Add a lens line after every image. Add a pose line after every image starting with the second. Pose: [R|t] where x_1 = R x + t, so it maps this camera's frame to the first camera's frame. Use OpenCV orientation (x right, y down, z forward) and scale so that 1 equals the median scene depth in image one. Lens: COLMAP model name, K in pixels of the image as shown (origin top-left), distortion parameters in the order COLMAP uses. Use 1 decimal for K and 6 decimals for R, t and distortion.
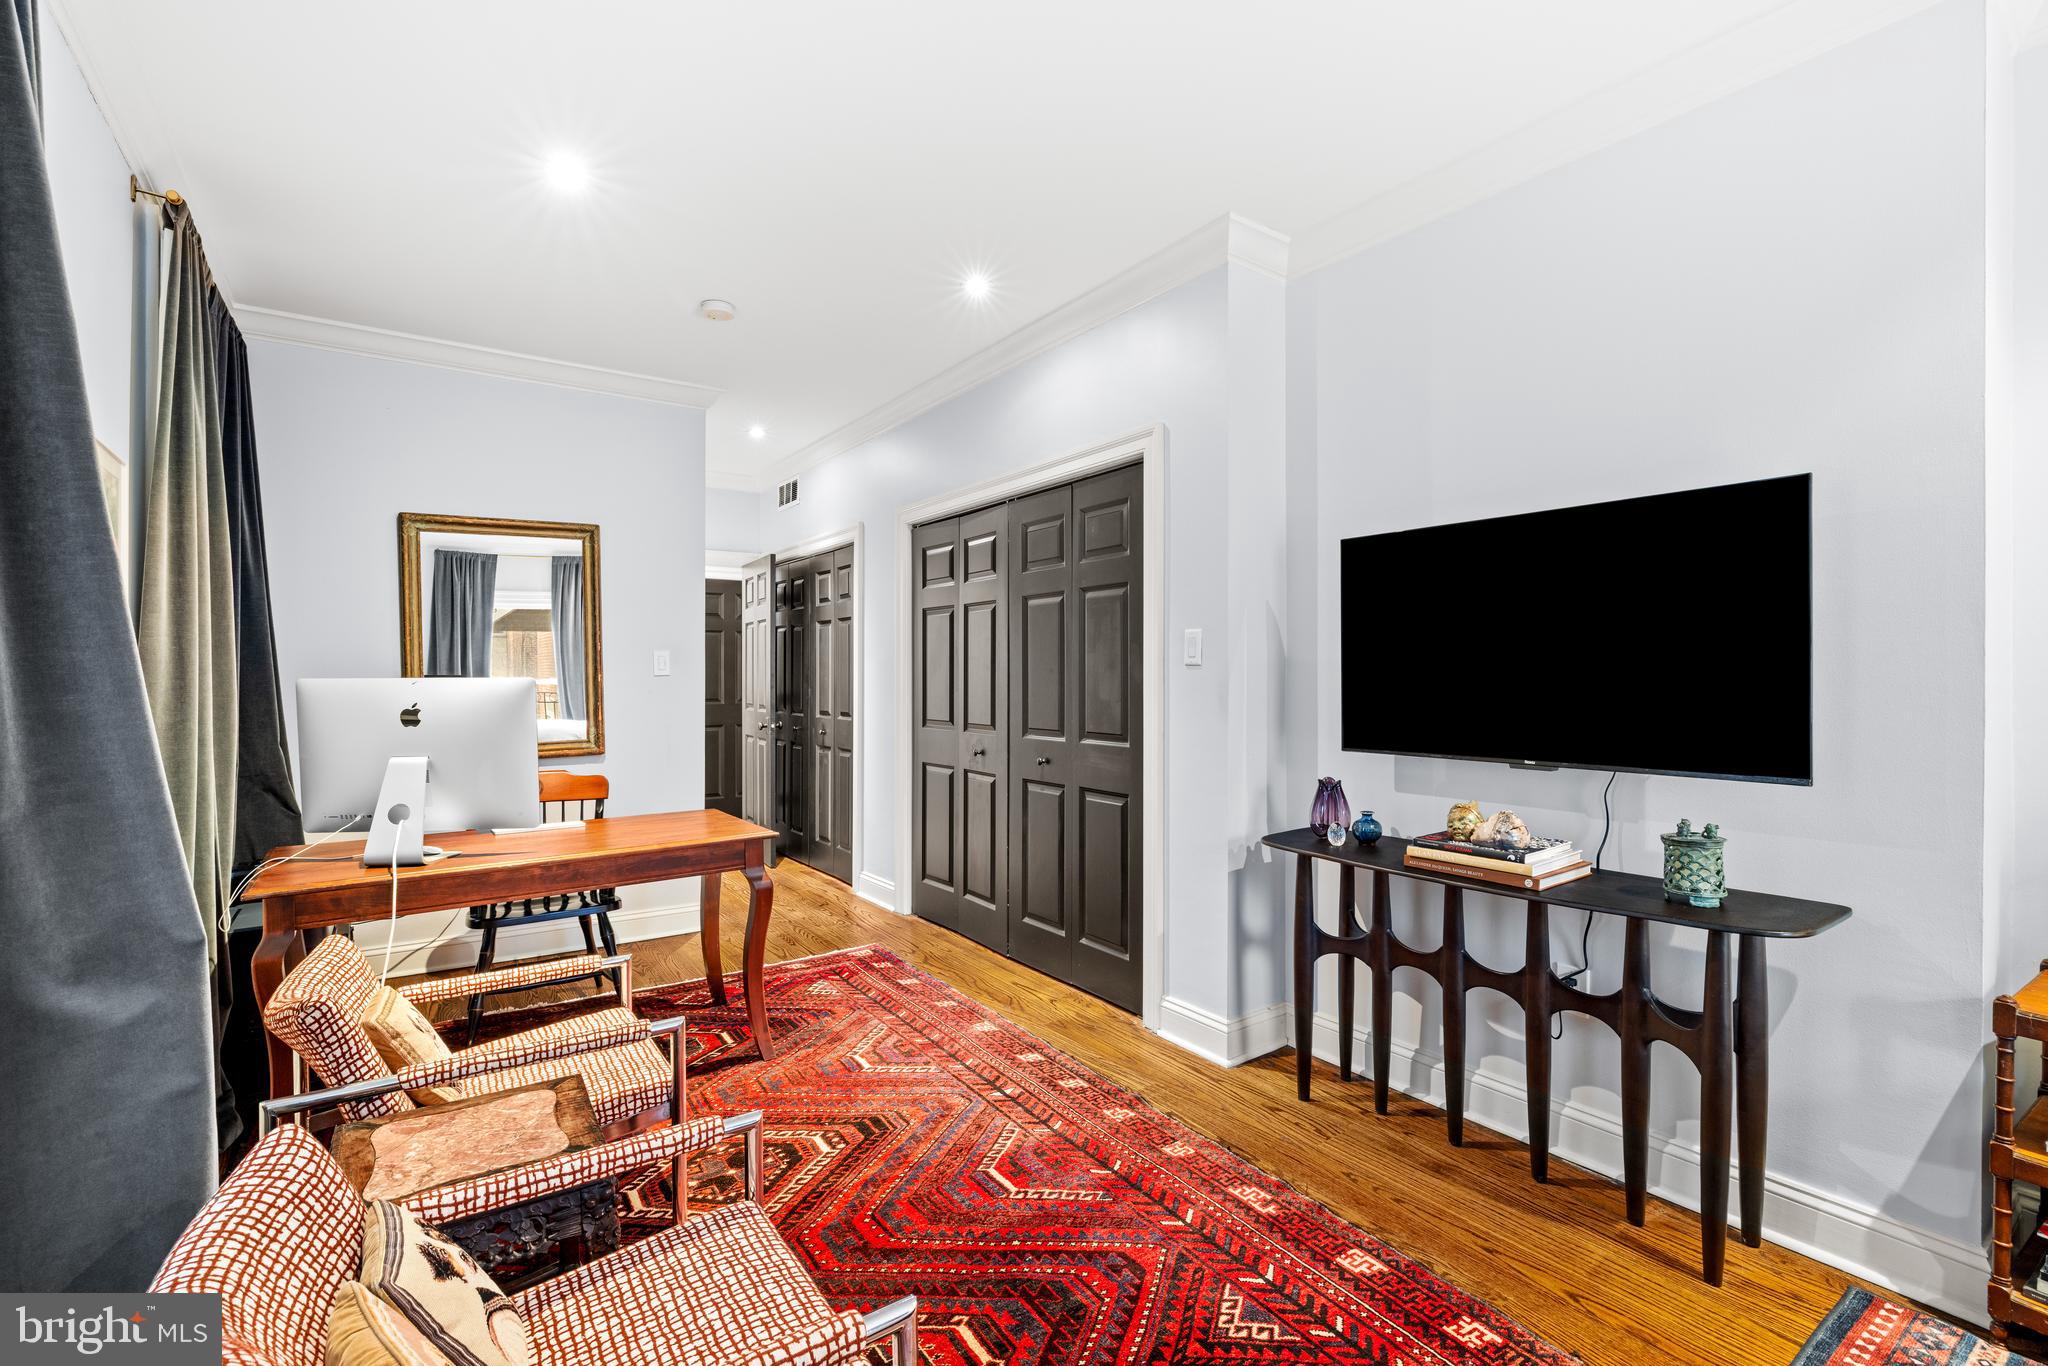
lens RADIAL K [[928.5, 0, 1024.0], [0, 928.5, 683.0], [0, 0, 1]] dist [-0.000992, 0.000512]
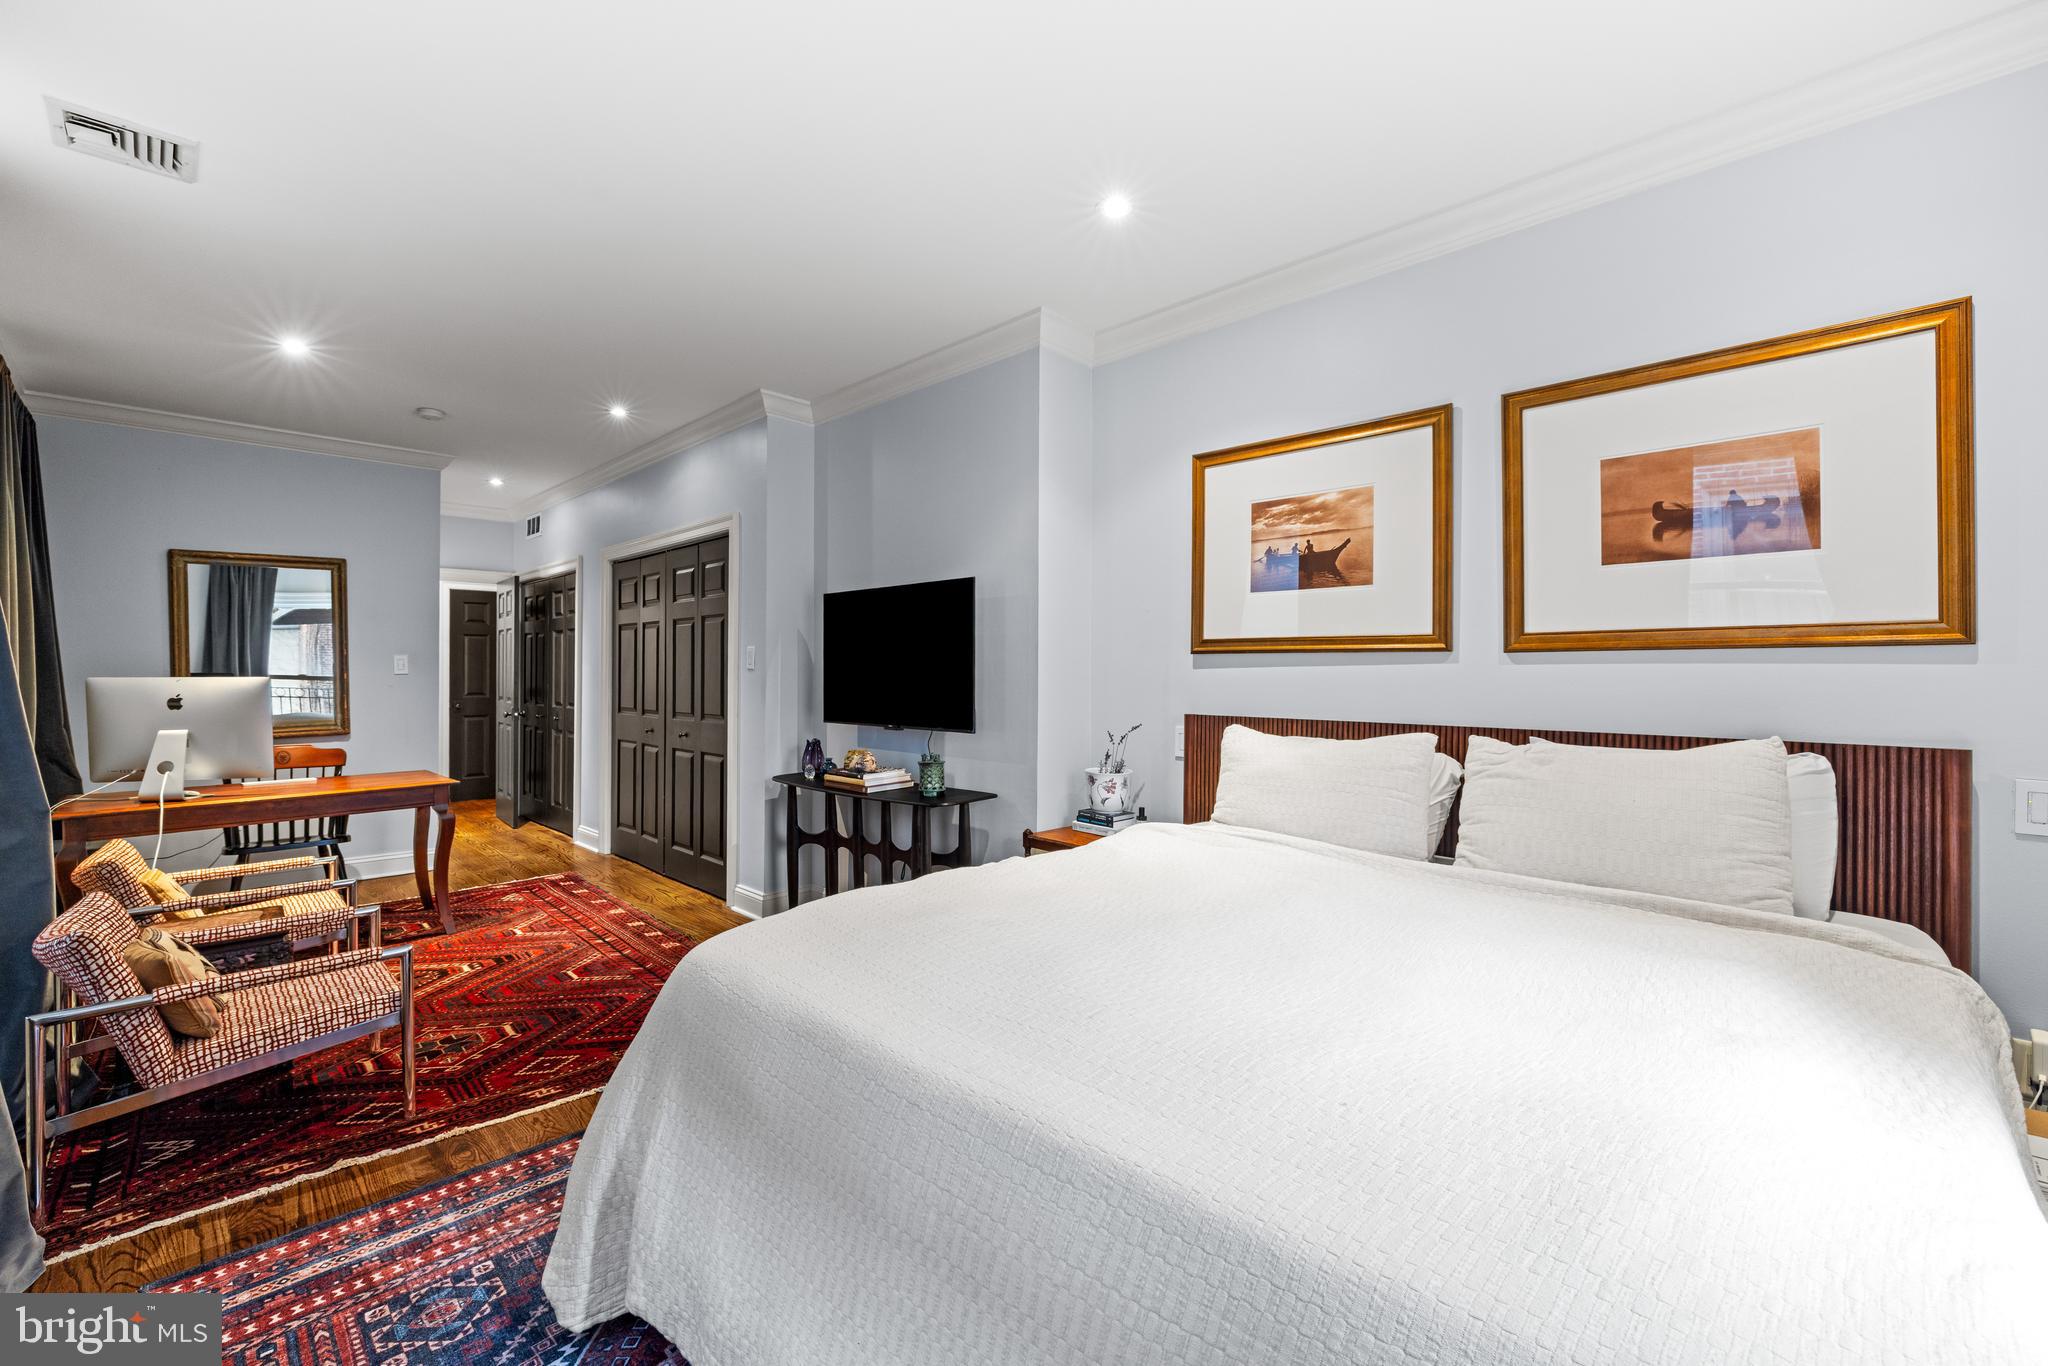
lens RADIAL K [[887.6, 0, 1020.6], [0, 887.6, 673.0], [0, 0, 1]] dist [0.001316, 0.000179]
pose [[0.986004, 0.002257, 0.166707, 0.397726], [-0.001236, 0.999980, -0.006228, -0.004725], [-0.166718, 0.005935, 0.985987, -0.573281]]
